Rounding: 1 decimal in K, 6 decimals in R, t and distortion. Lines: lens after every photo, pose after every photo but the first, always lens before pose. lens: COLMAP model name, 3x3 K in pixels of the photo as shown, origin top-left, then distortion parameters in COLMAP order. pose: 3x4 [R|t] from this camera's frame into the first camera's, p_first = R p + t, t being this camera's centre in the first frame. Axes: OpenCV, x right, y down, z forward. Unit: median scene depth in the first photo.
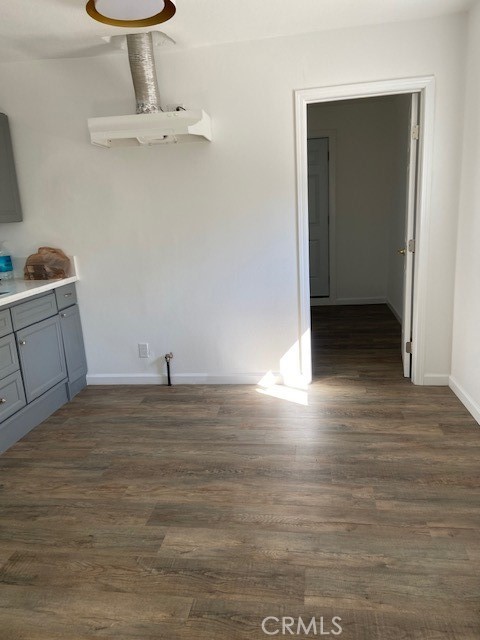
lens RADIAL K [[485.9, 0, 240.0], [0, 485.9, 320.0], [0, 0, 1]] dist [0.044575, -0.046270]
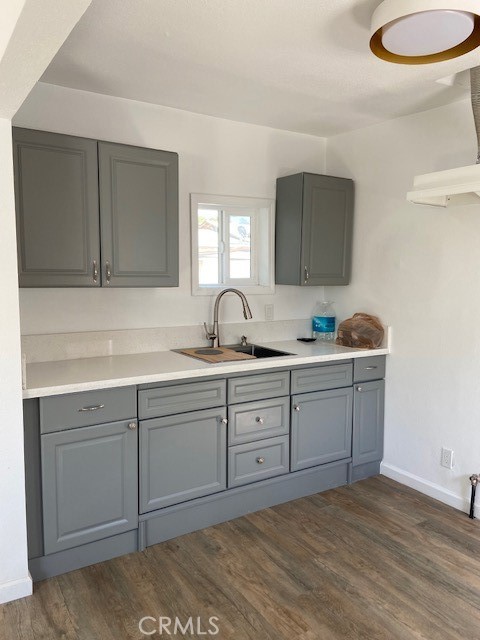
lens RADIAL K [[483.6, 0, 242.2], [0, 483.6, 315.2], [0, 0, 1]] dist [0.086328, -0.105749]
pose [[0.646678, 0.133015, -0.751076, 0.187029], [-0.218375, 0.975746, -0.015216, -0.096439], [0.730836, 0.173856, 0.660041, 0.258547]]
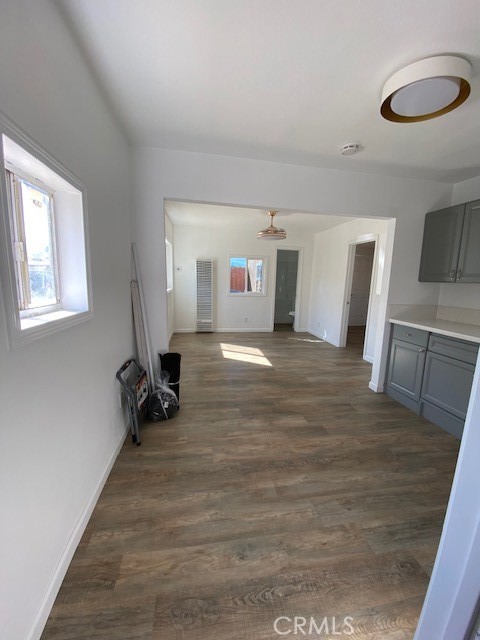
lens RADIAL K [[257.1, 0, 237.4], [0, 257.1, 317.1], [0, 0, 1]] dist [0.010254, -0.000133]
pose [[-0.955334, 0.077786, -0.285107, 0.306190], [-0.037845, 0.924595, 0.379067, -0.292325], [0.293095, 0.372926, -0.880353, 1.216156]]
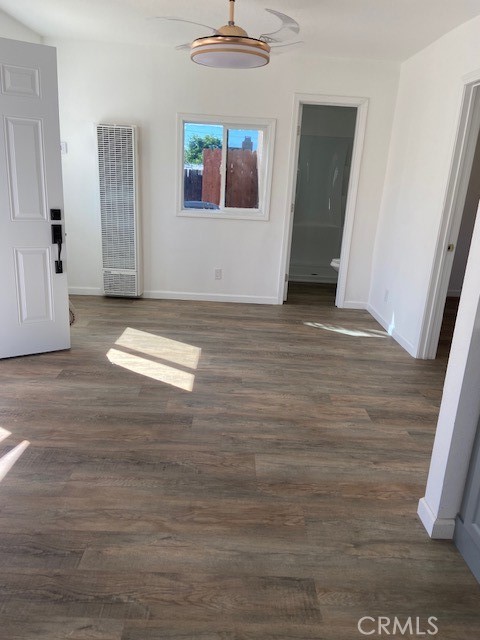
lens RADIAL K [[483.6, 0, 242.2], [0, 483.6, 315.2], [0, 0, 1]] dist [0.086328, -0.105749]
pose [[-0.986344, 0.050315, -0.156823, -0.167026], [-0.034807, 0.867001, 0.497089, -0.208944], [0.160977, 0.495759, -0.853410, 0.948749]]
